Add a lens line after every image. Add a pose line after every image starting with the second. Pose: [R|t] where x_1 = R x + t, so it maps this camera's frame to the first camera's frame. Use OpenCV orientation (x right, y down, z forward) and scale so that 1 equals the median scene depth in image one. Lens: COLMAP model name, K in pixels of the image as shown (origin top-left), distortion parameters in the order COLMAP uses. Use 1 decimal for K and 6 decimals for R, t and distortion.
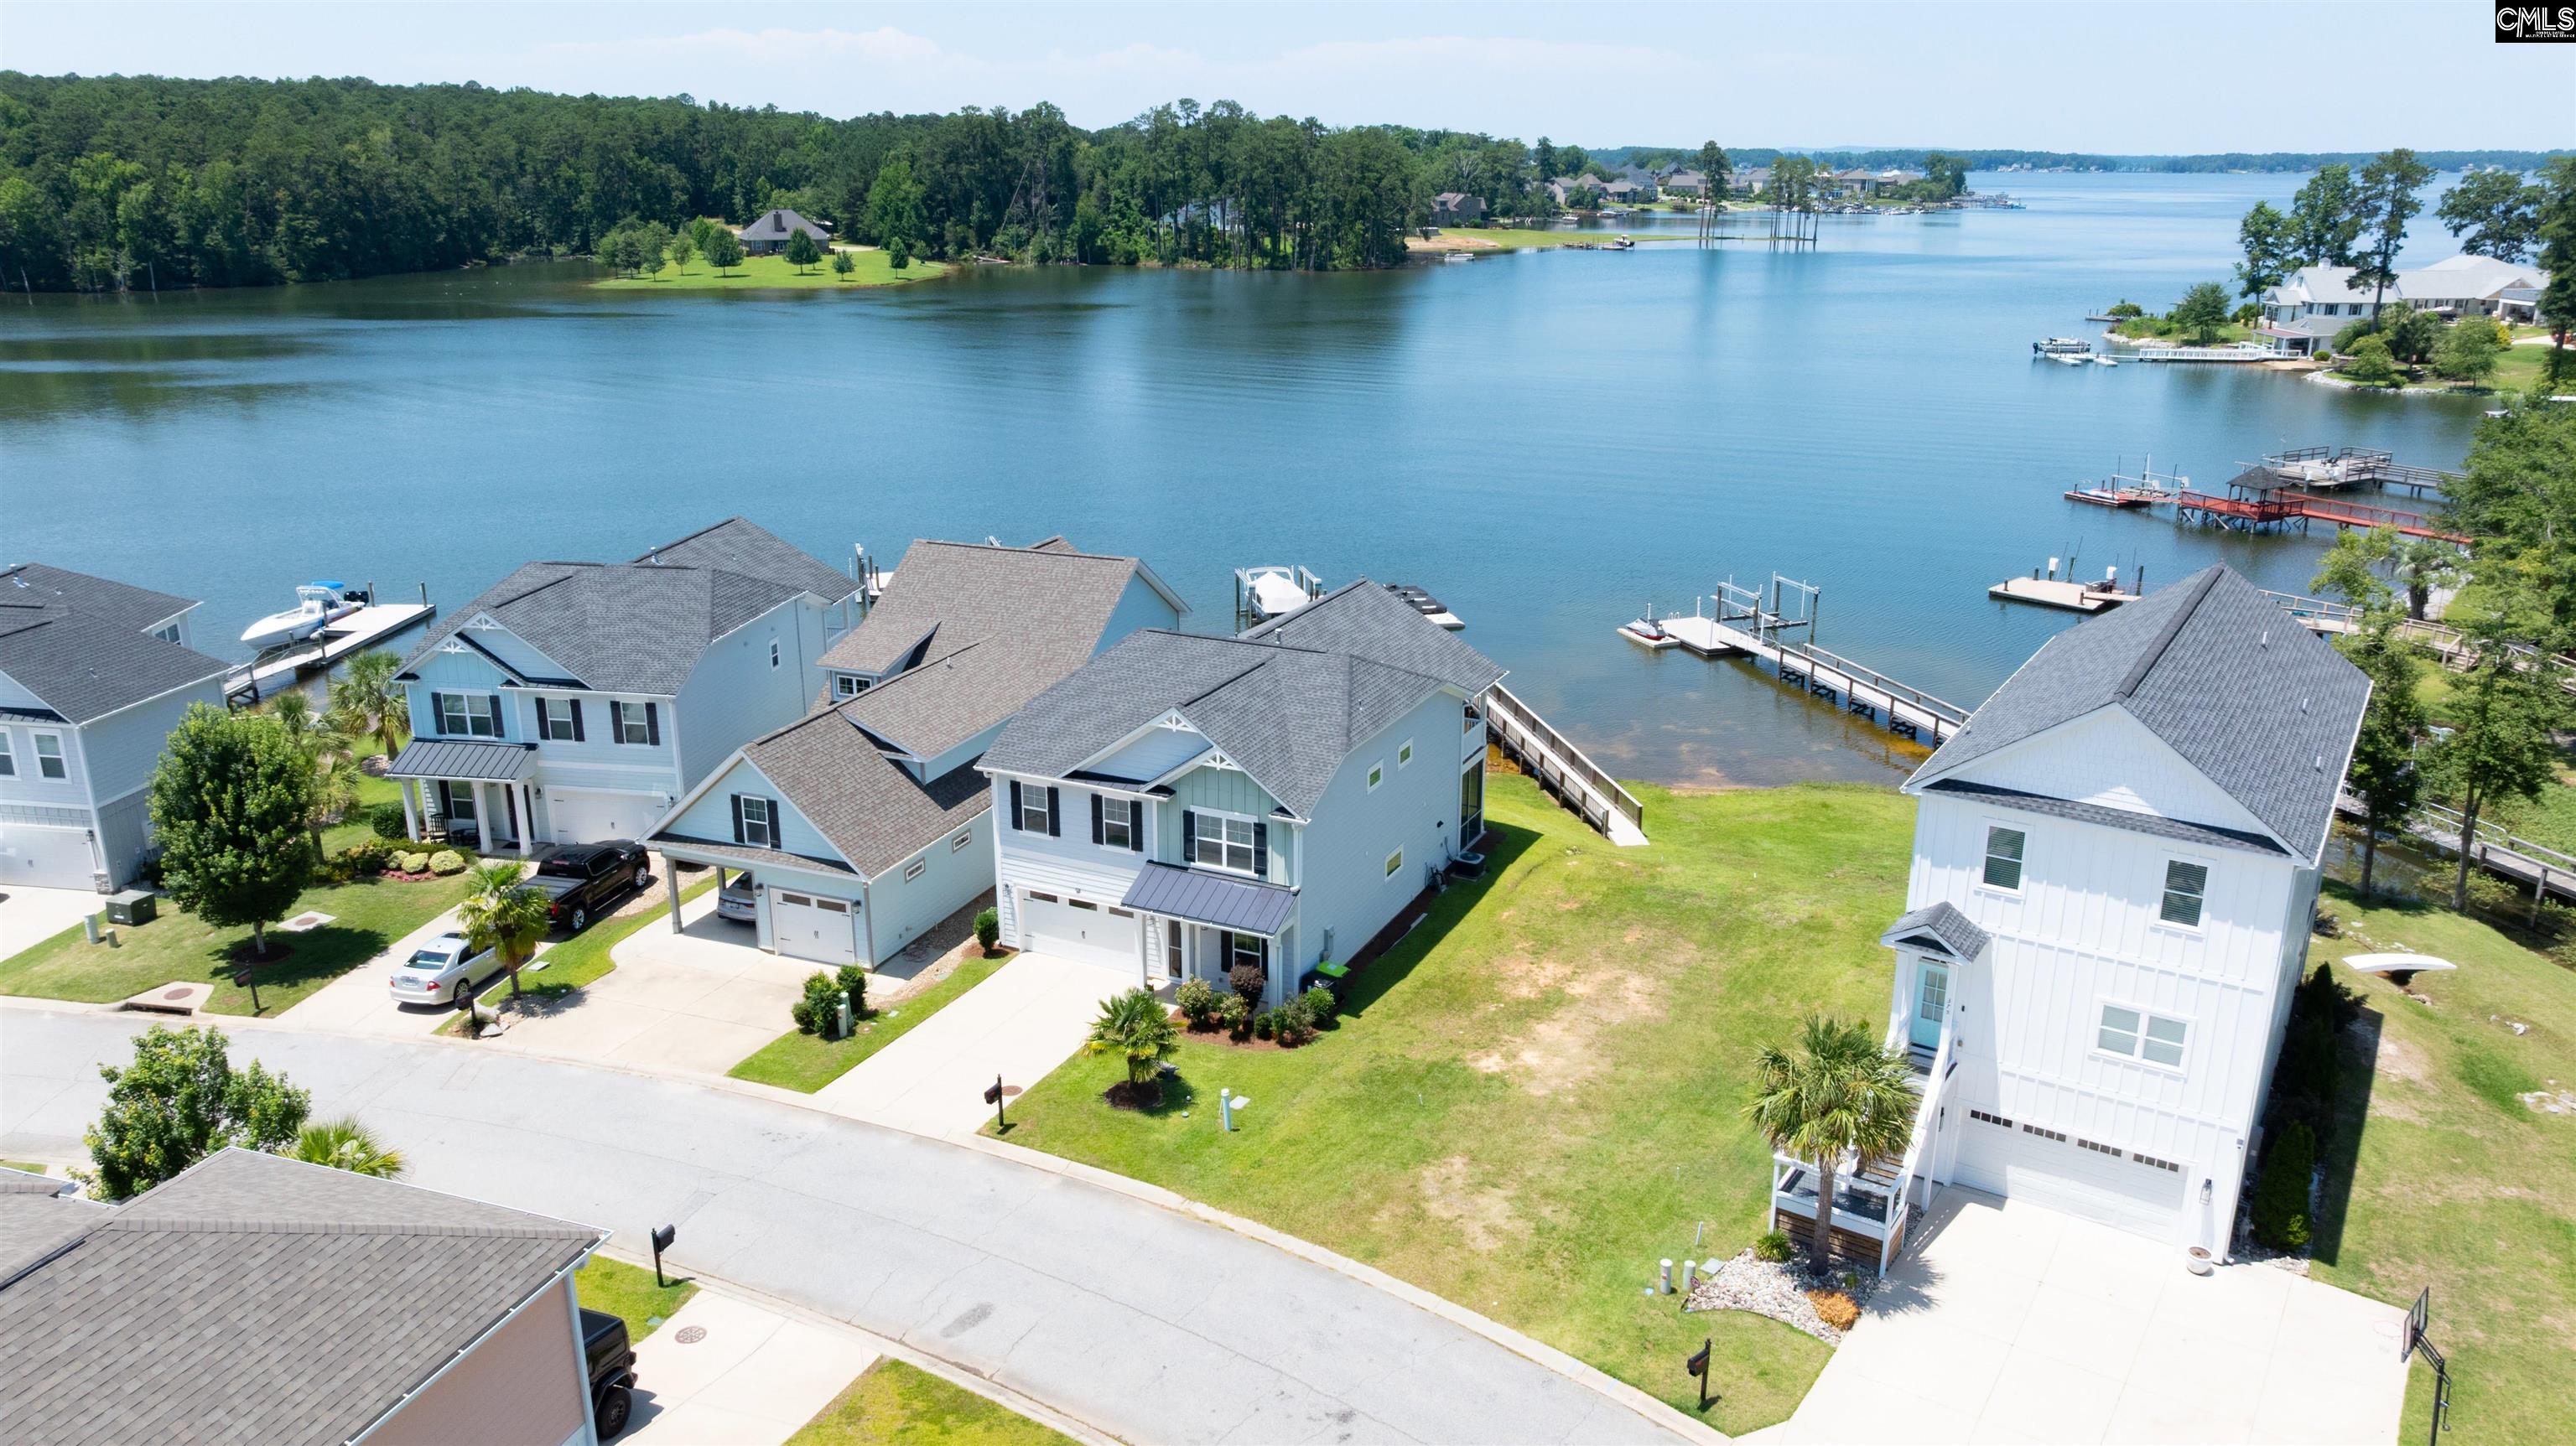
lens RADIAL K [[1827.0, 0, 1288.0], [0, 1827.0, 723.0], [0, 0, 1]] dist [-0.025703, -0.000110]
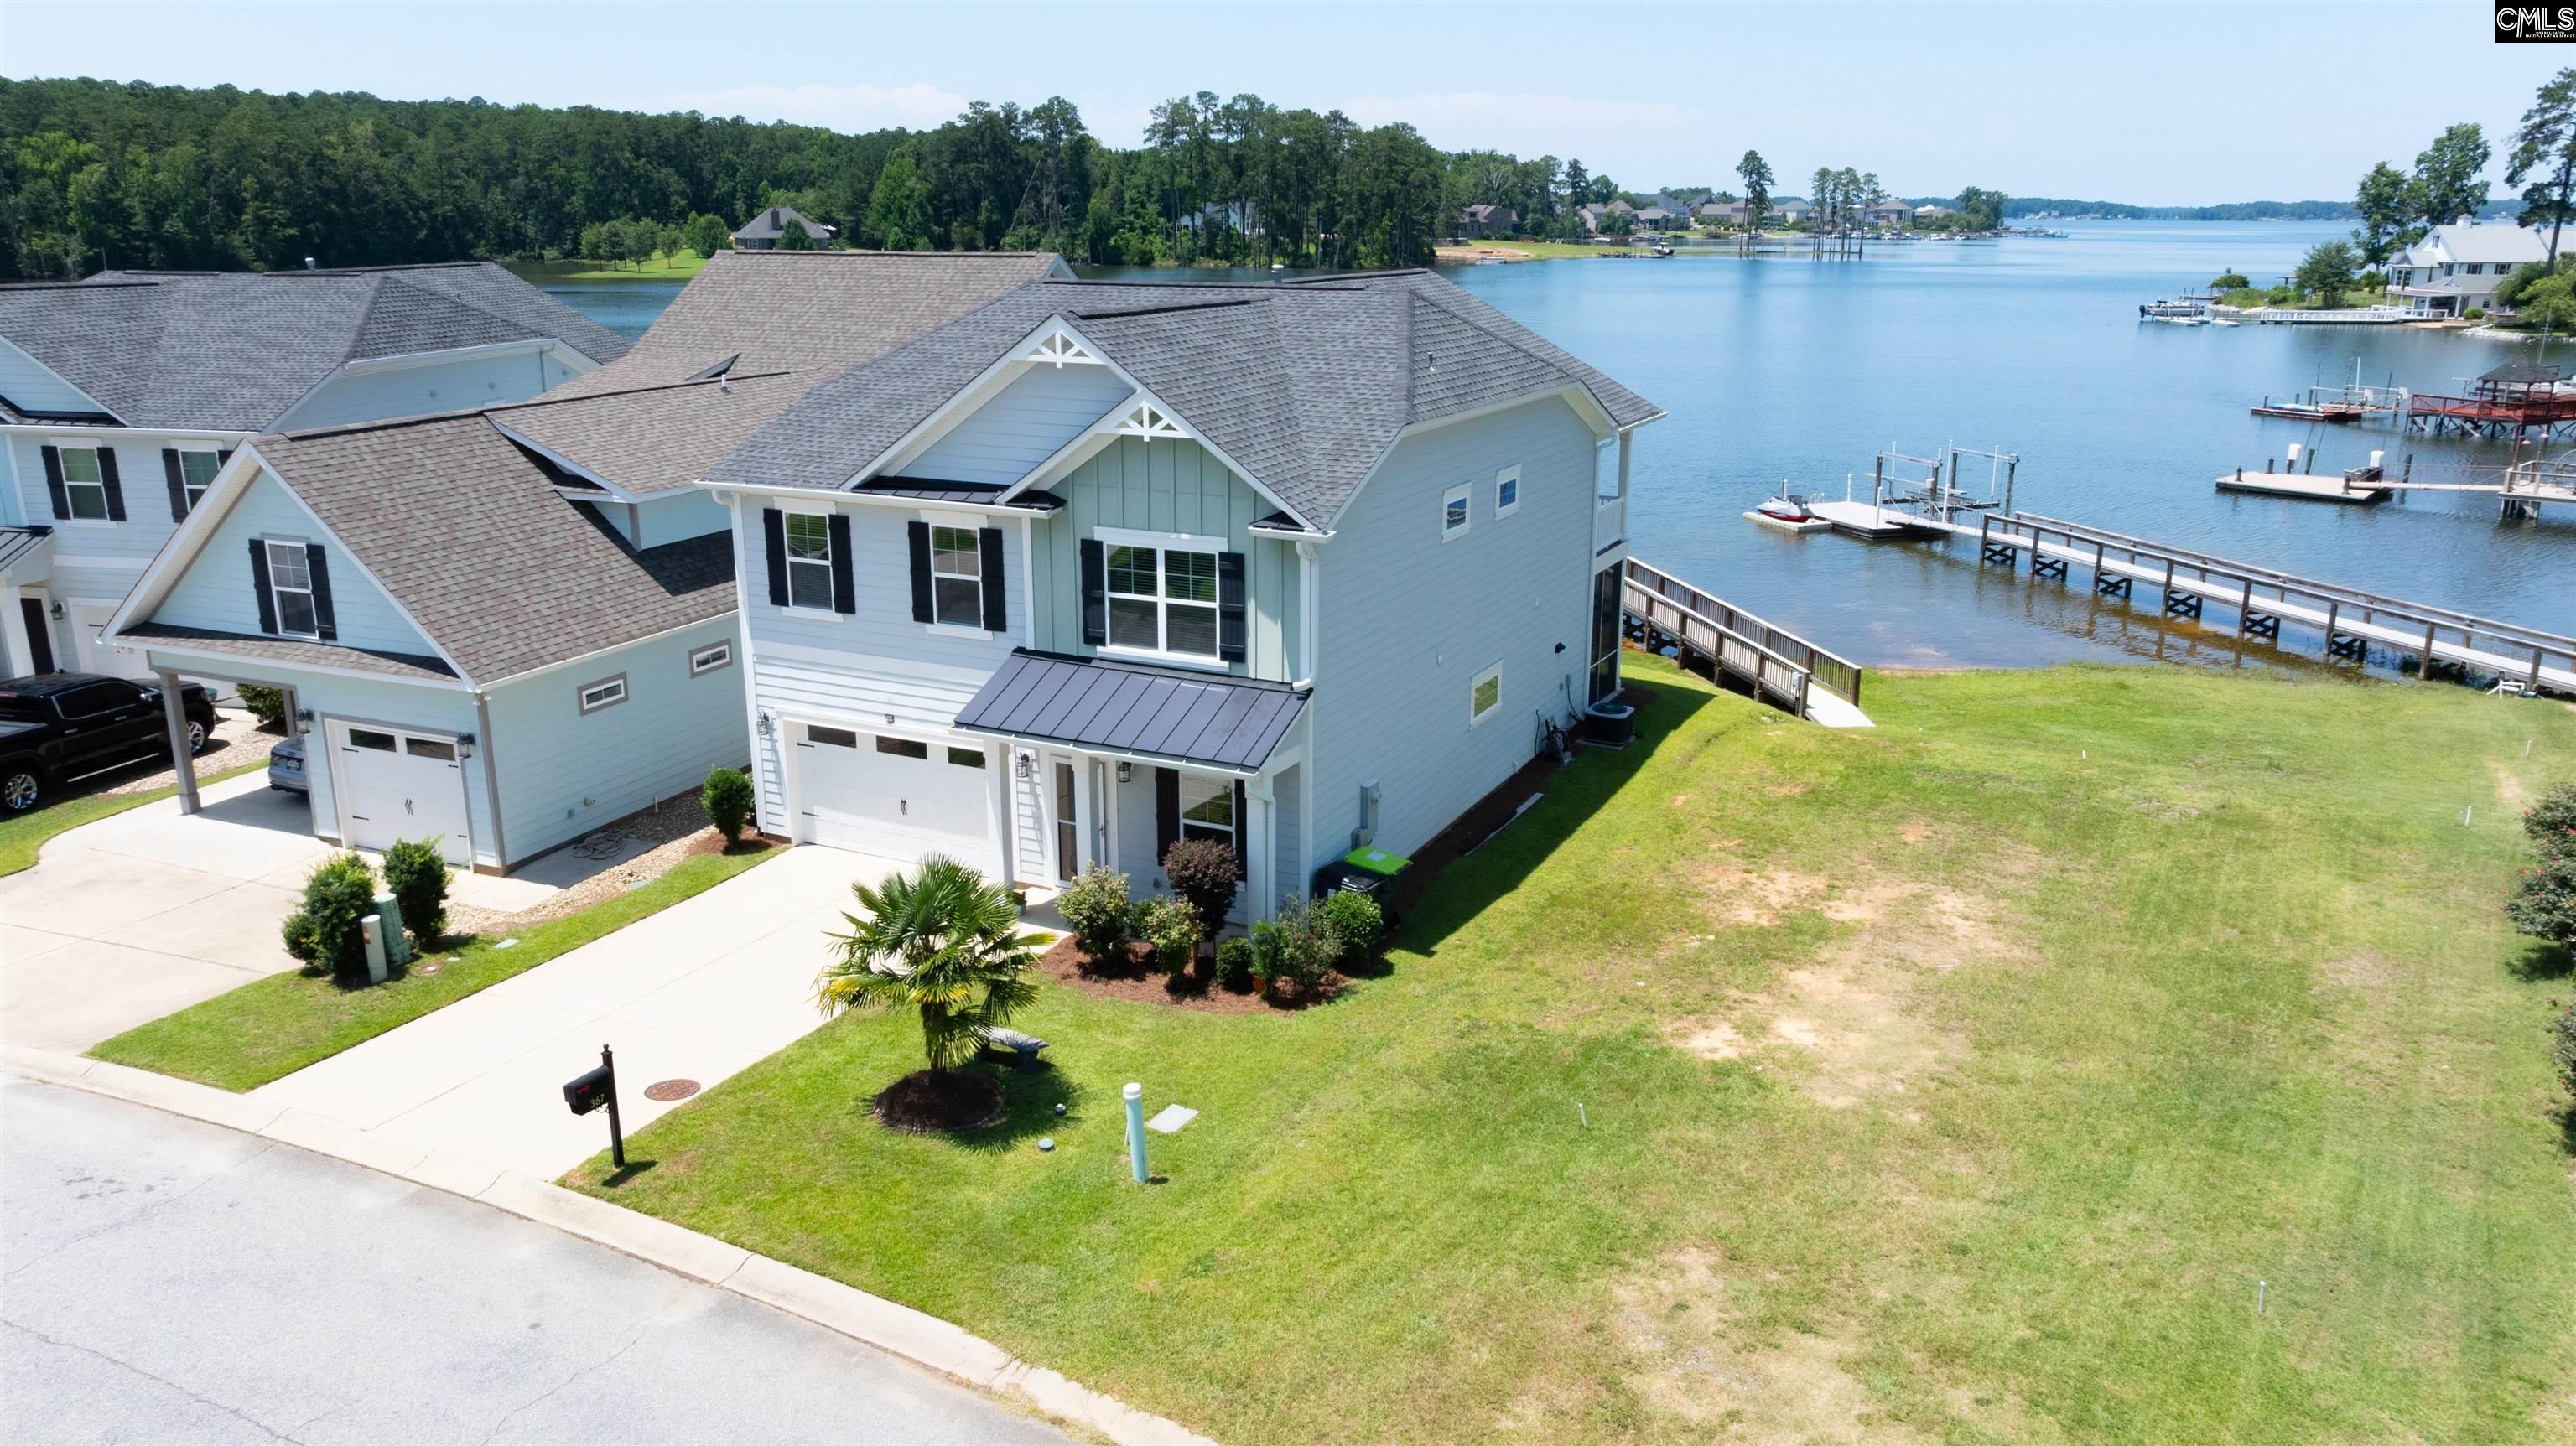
lens RADIAL K [[1866.0, 0, 1288.0], [0, 1866.0, 723.0], [0, 0, 1]] dist [-0.037158, 0.028377]
pose [[0.999922, 0.004519, -0.011618, 0.003947], [-0.004776, 0.999743, -0.022140, 0.076618], [0.011515, 0.022193, 0.999687, 0.343399]]
